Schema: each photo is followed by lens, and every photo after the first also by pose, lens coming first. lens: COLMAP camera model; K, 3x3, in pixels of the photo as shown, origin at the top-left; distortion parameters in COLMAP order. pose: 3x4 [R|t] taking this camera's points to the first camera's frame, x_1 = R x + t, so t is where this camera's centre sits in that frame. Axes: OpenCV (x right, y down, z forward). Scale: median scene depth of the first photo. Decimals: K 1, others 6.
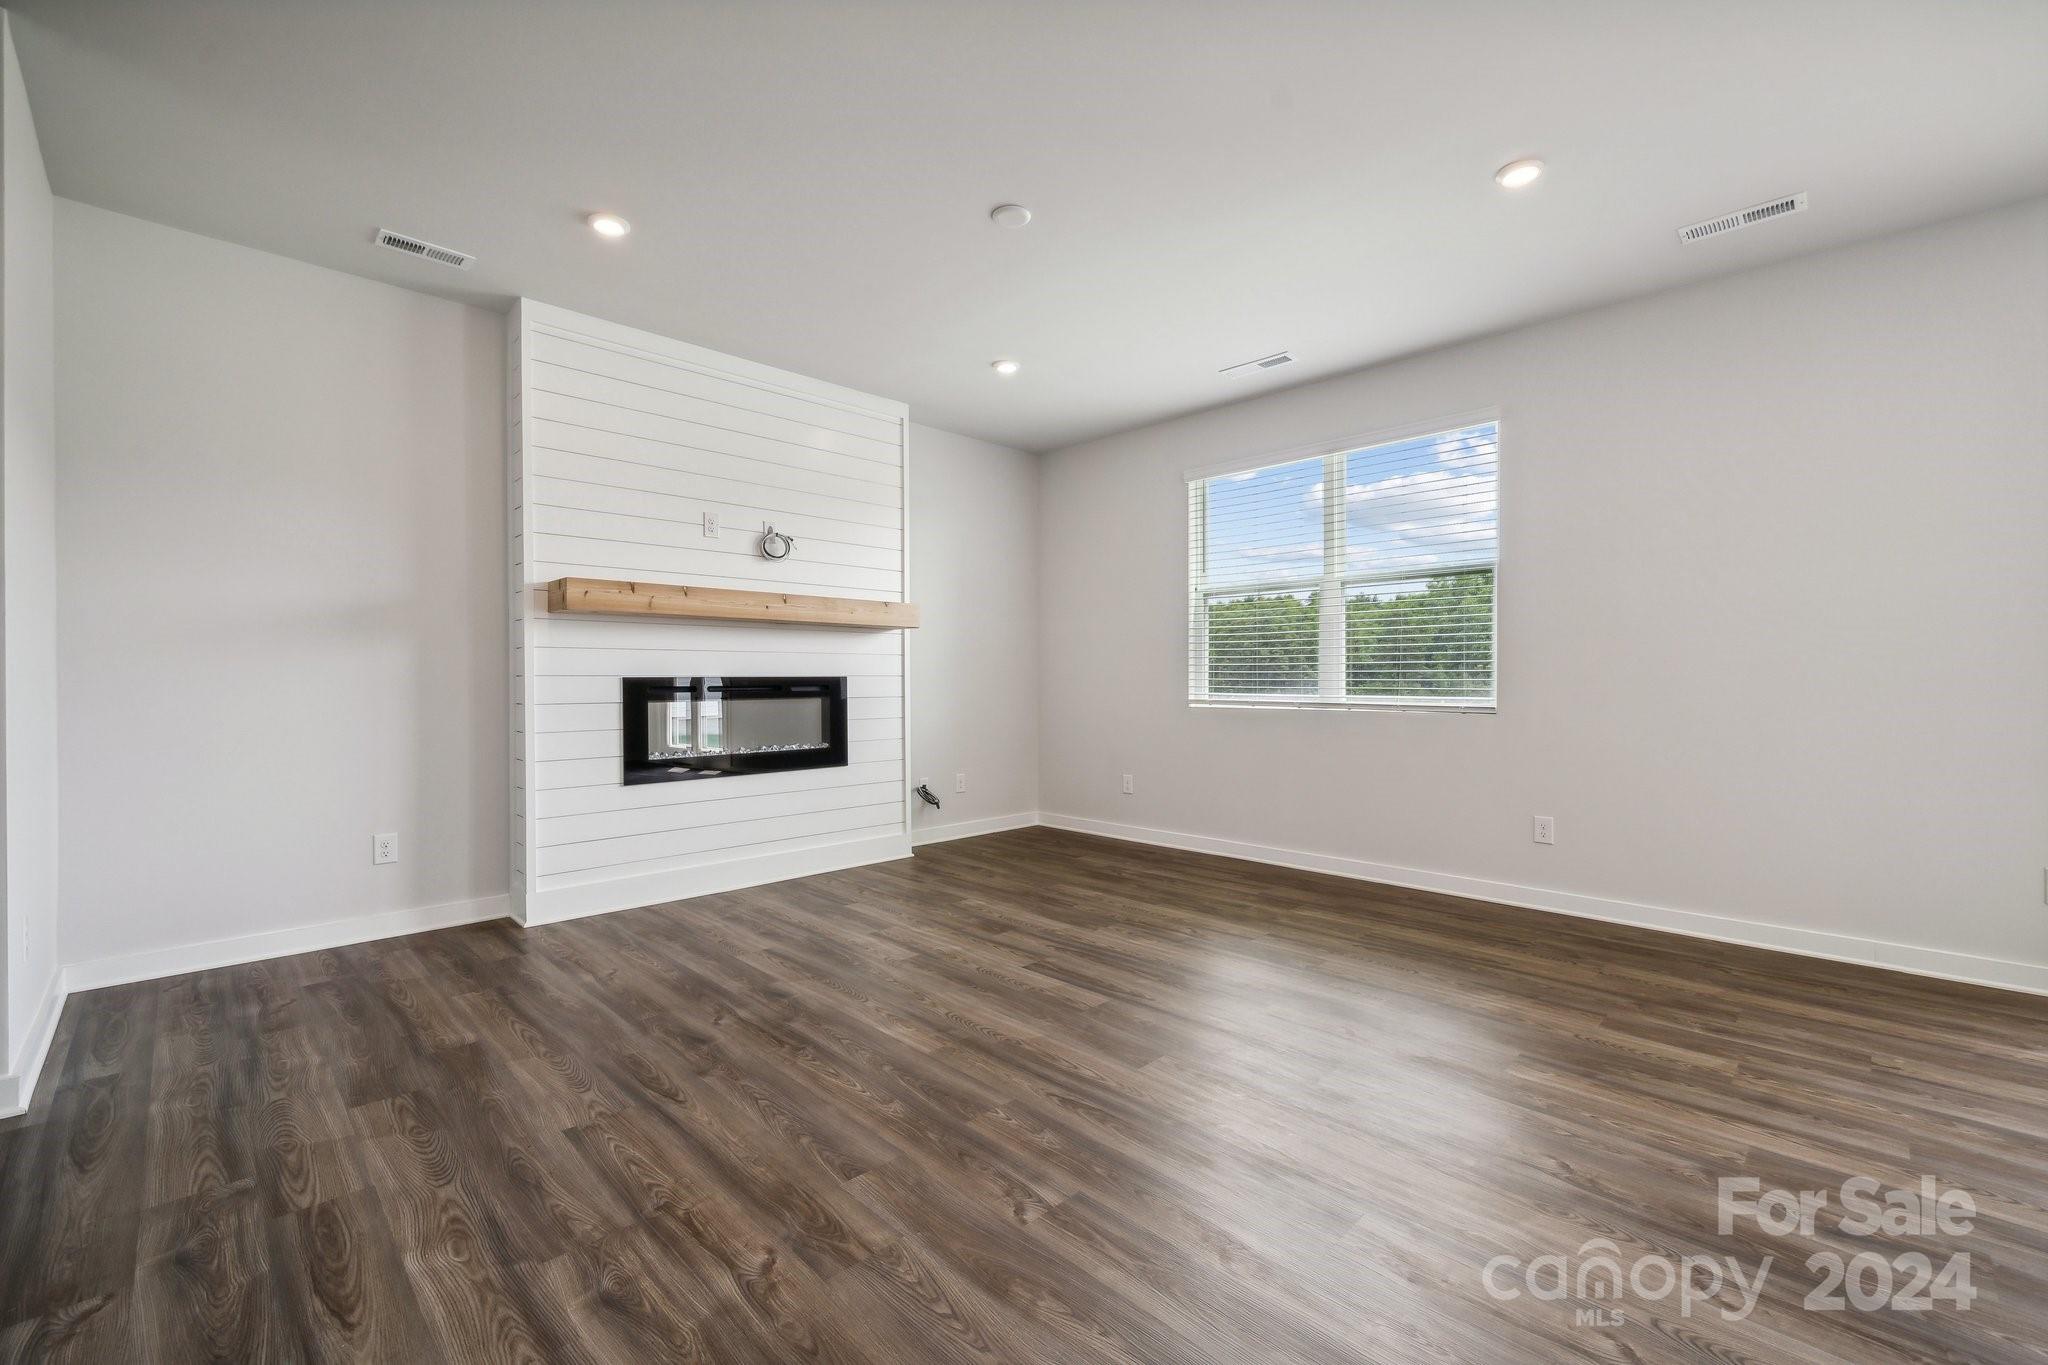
lens RADIAL K [[847.8, 0, 1026.3], [0, 847.8, 679.3], [0, 0, 1]] dist [-0.003753, -0.000474]
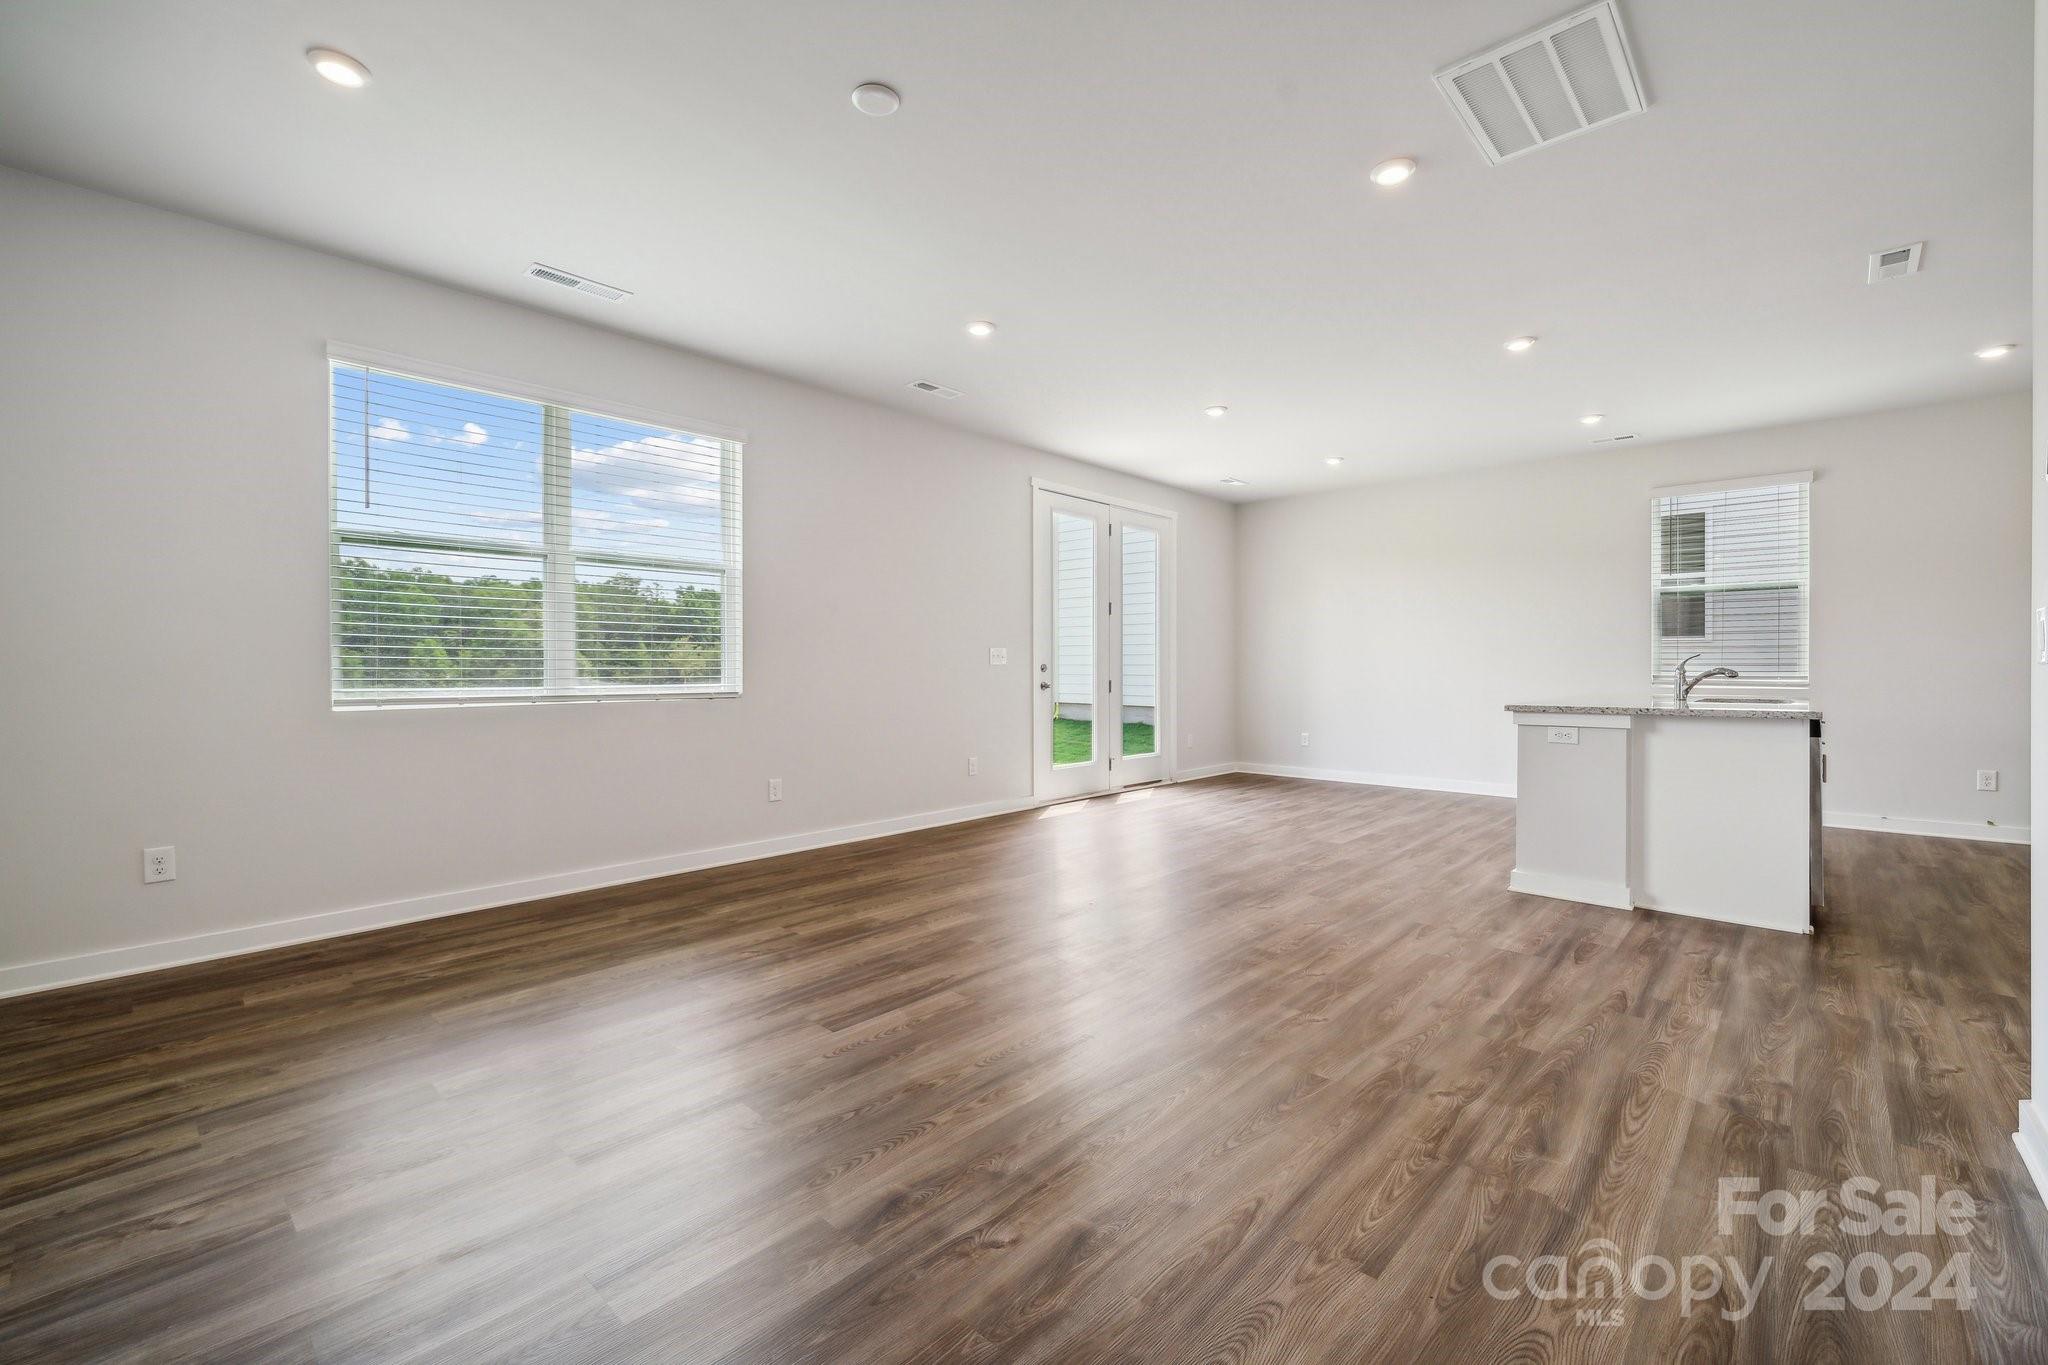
lens RADIAL K [[860.2, 0, 1040.2], [0, 860.2, 672.5], [0, 0, 1]] dist [0.002433, -0.000053]
pose [[-0.051564, -0.007248, 0.998643, -1.396607], [-0.000253, 0.999974, 0.007244, -0.005133], [-0.998670, 0.000120, -0.051564, 1.448438]]
